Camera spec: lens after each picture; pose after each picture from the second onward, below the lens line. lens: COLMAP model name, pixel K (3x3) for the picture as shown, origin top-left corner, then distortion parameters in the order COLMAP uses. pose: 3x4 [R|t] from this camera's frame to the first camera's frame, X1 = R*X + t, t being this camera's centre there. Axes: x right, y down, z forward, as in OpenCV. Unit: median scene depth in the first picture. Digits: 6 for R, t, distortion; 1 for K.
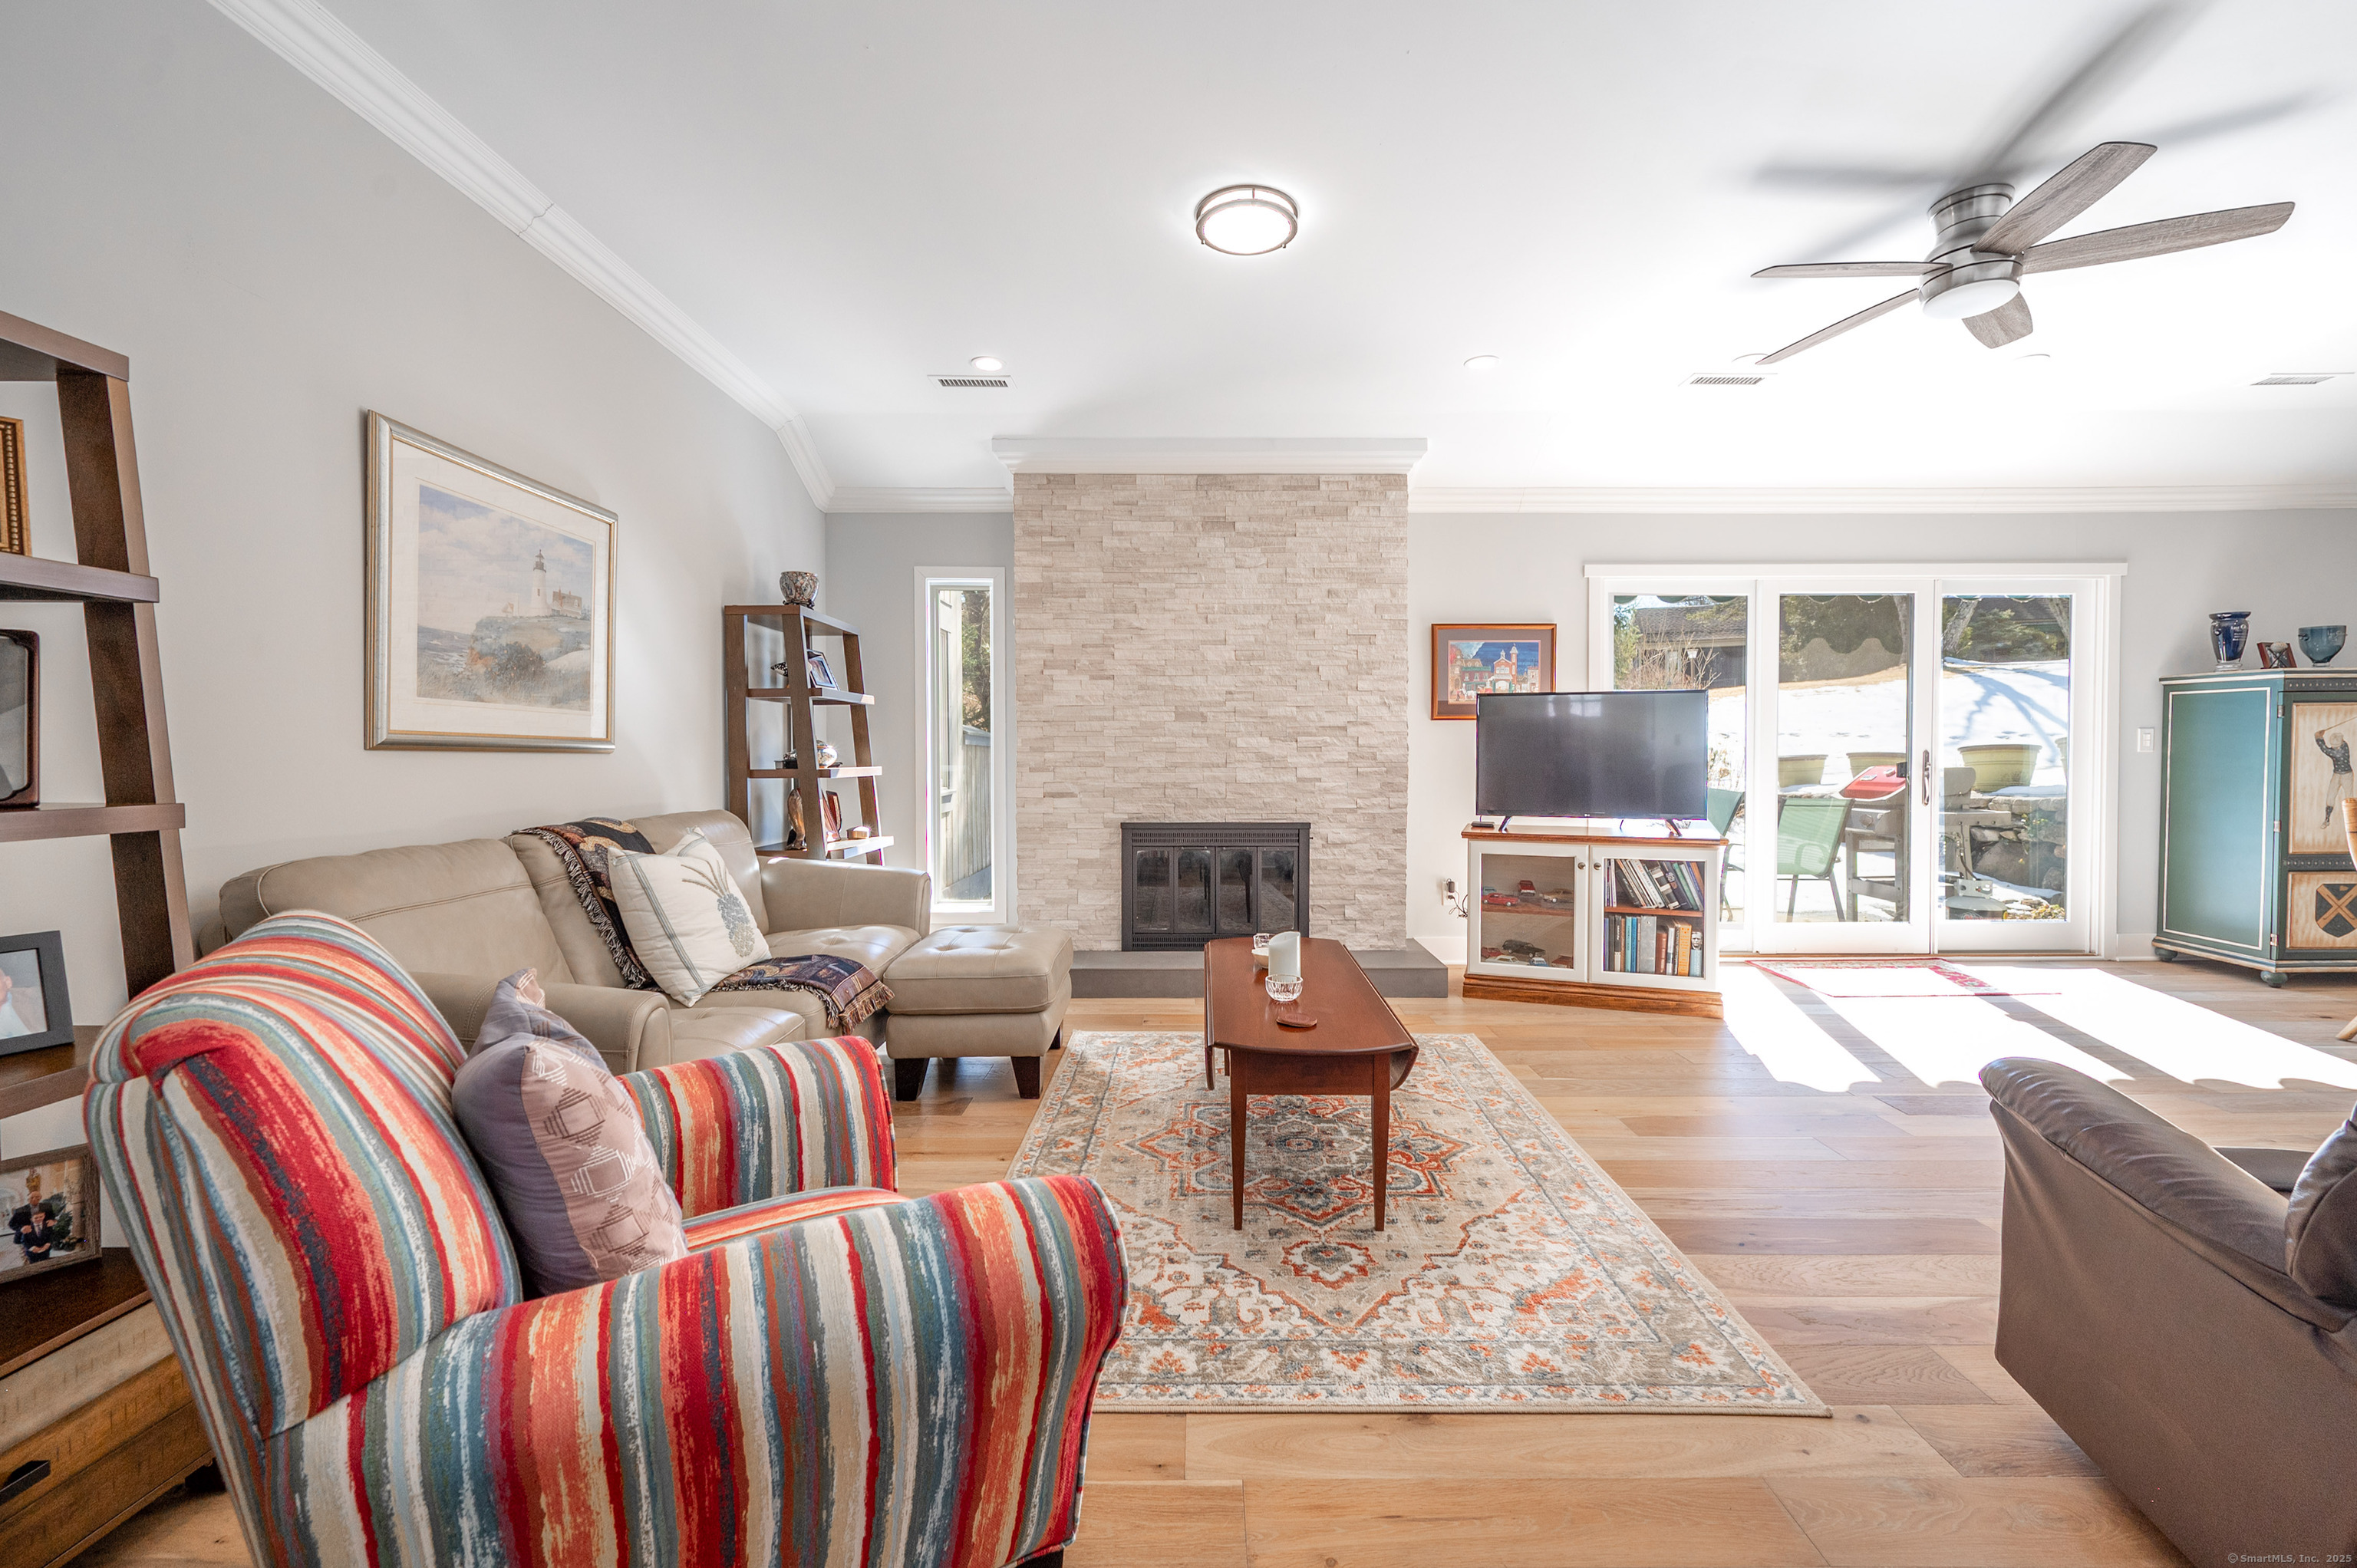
lens RADIAL K [[980.5, 0, 1190.6], [0, 980.5, 768.9], [0, 0, 1]] dist [0.002000, -0.000722]
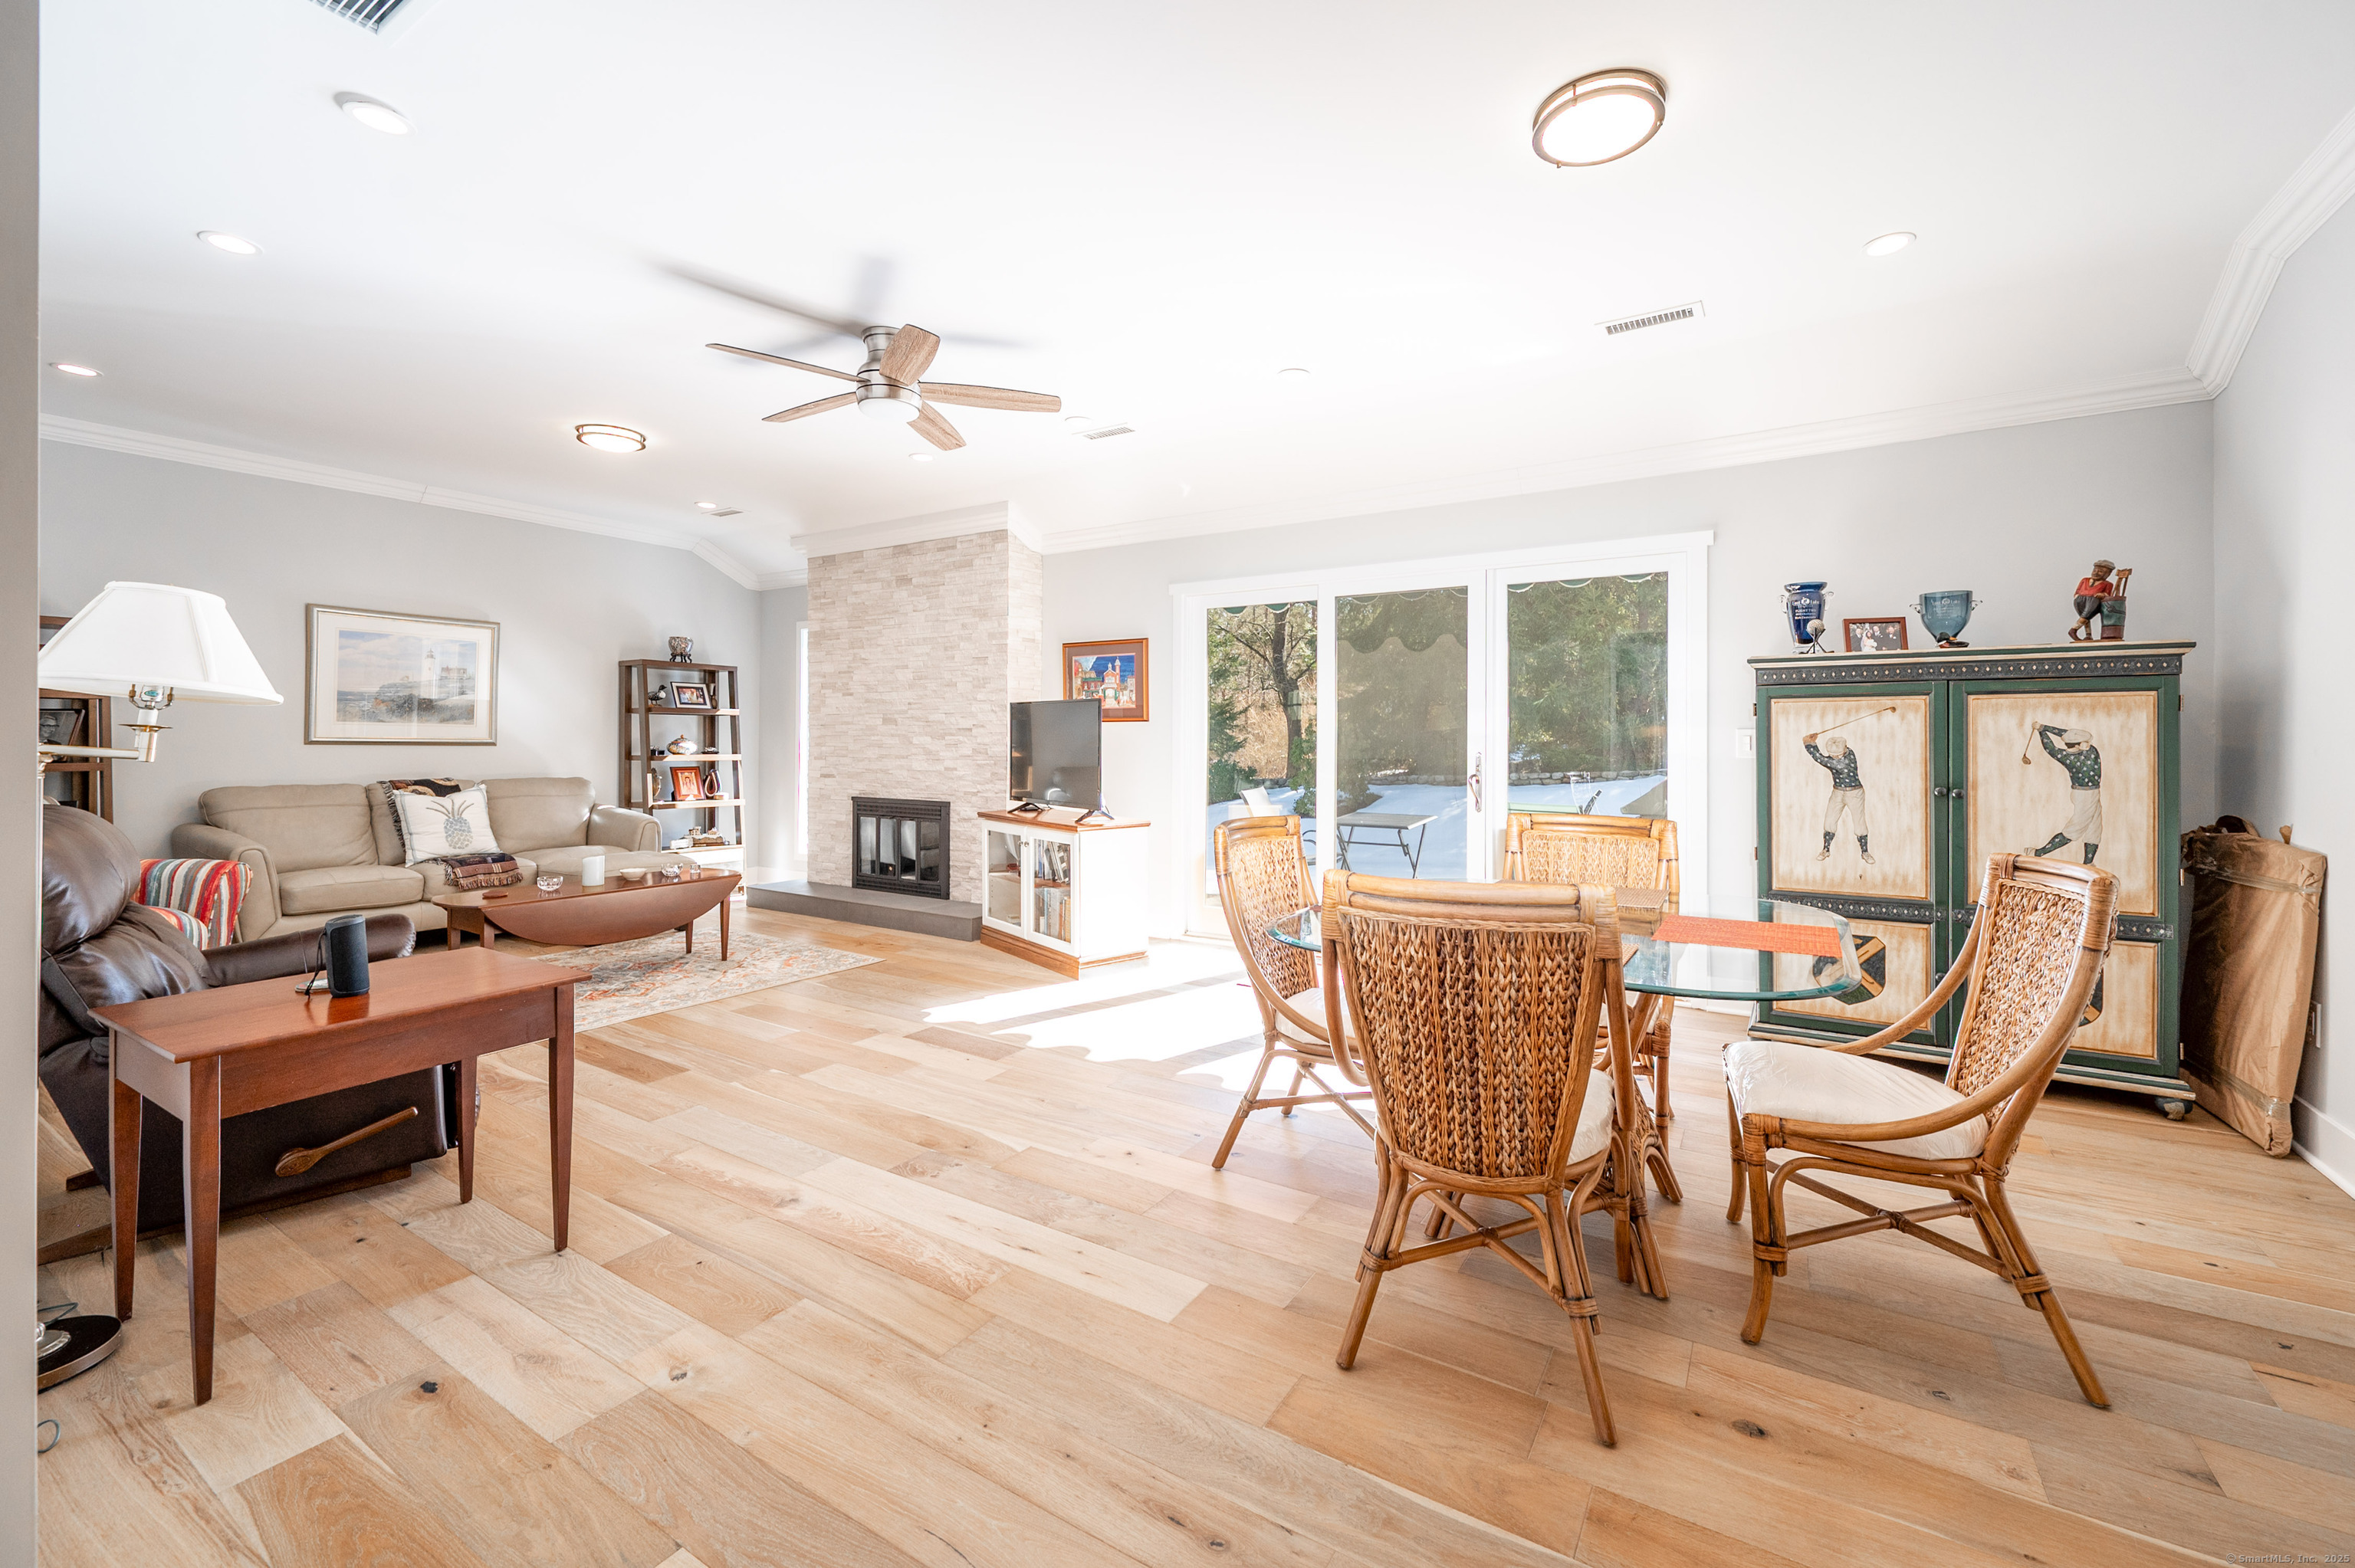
lens RADIAL K [[957.8, 0, 1188.6], [0, 957.8, 746.5], [0, 0, 1]] dist [-0.002568, -0.000737]
pose [[0.842741, 0.009269, -0.538239, 1.094404], [-0.015555, 0.999854, -0.007137, -0.015253], [0.538094, 0.014387, 0.842762, 0.091922]]
